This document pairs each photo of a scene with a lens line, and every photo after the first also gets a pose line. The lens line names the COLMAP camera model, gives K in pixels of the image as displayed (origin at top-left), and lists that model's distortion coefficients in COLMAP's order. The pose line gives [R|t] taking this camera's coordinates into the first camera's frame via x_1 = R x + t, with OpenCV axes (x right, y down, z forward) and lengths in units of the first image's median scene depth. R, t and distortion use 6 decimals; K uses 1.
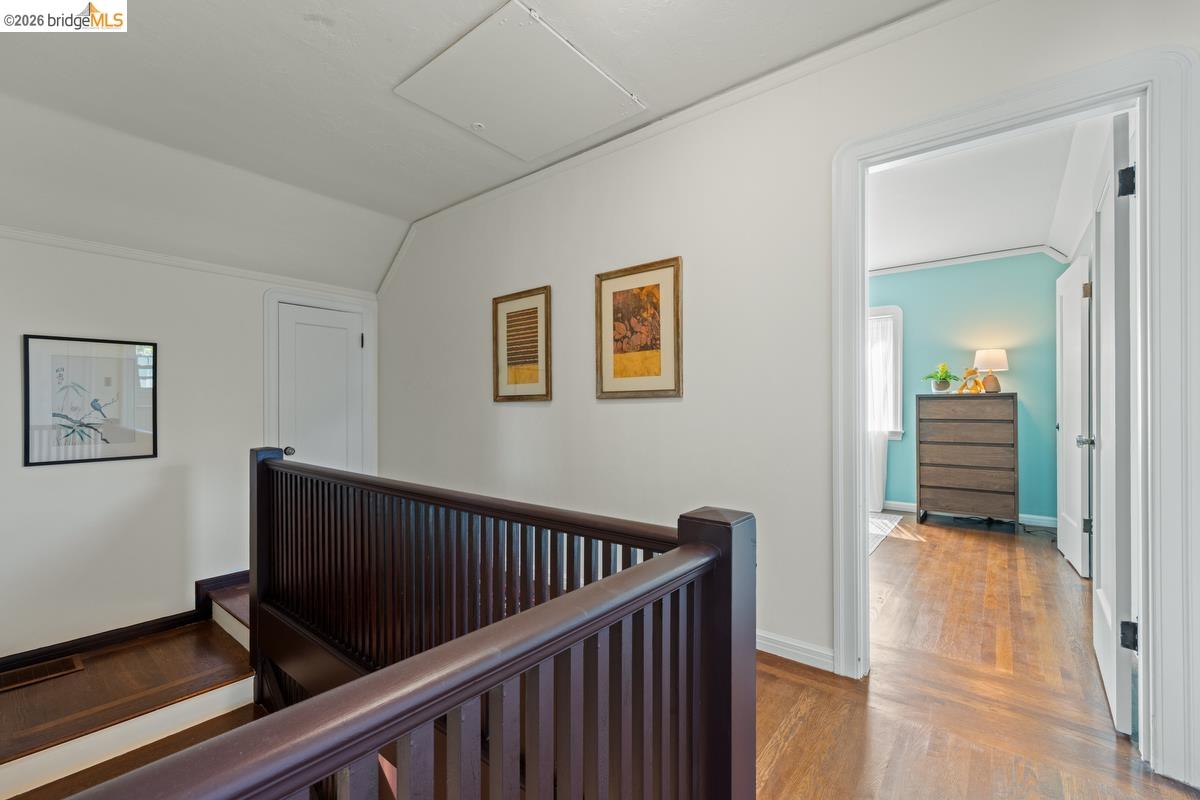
lens RADIAL K [[502.2, 0, 602.9], [0, 502.2, 403.8], [0, 0, 1]] dist [0.002963, 0.000101]
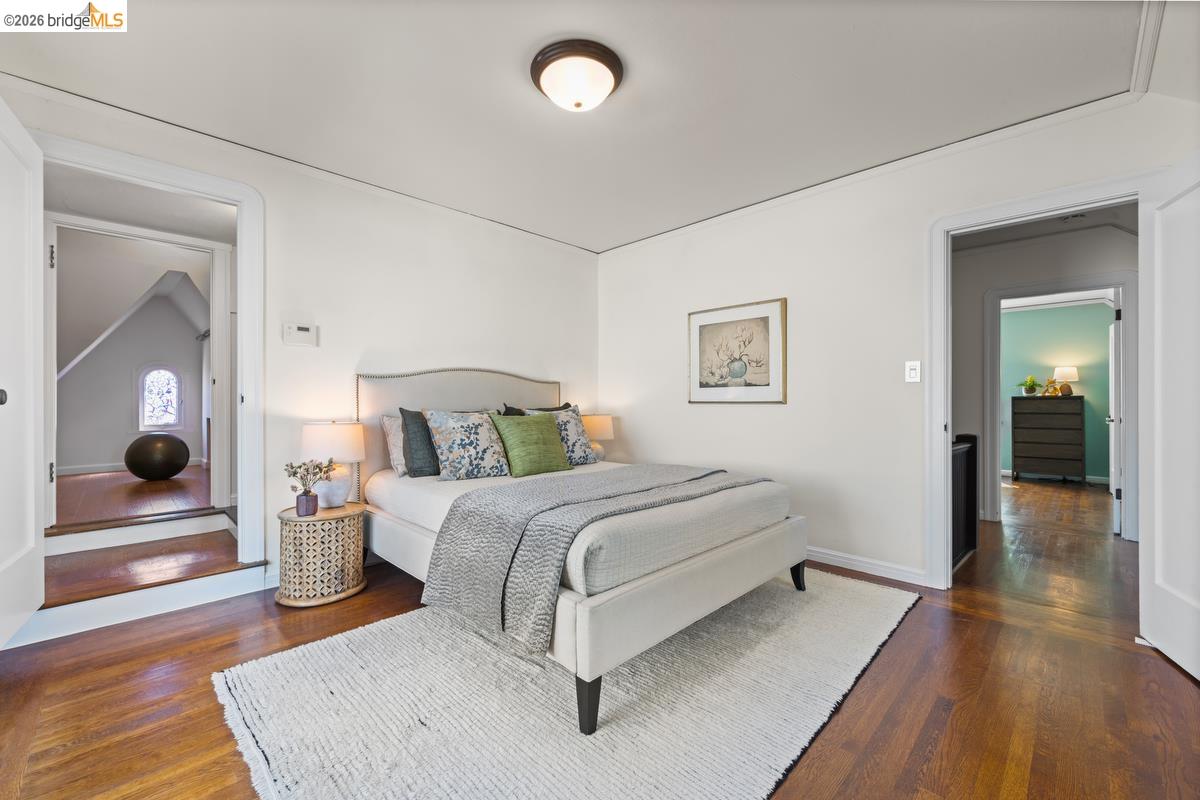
lens RADIAL K [[476.9, 0, 602.9], [0, 476.9, 403.2], [0, 0, 1]] dist [-0.002805, 0.000991]
pose [[0.992286, 0.001551, -0.123959, -0.440136], [-0.001104, 0.999993, 0.003677, -0.002524], [0.123964, -0.003512, 0.992280, -0.603287]]
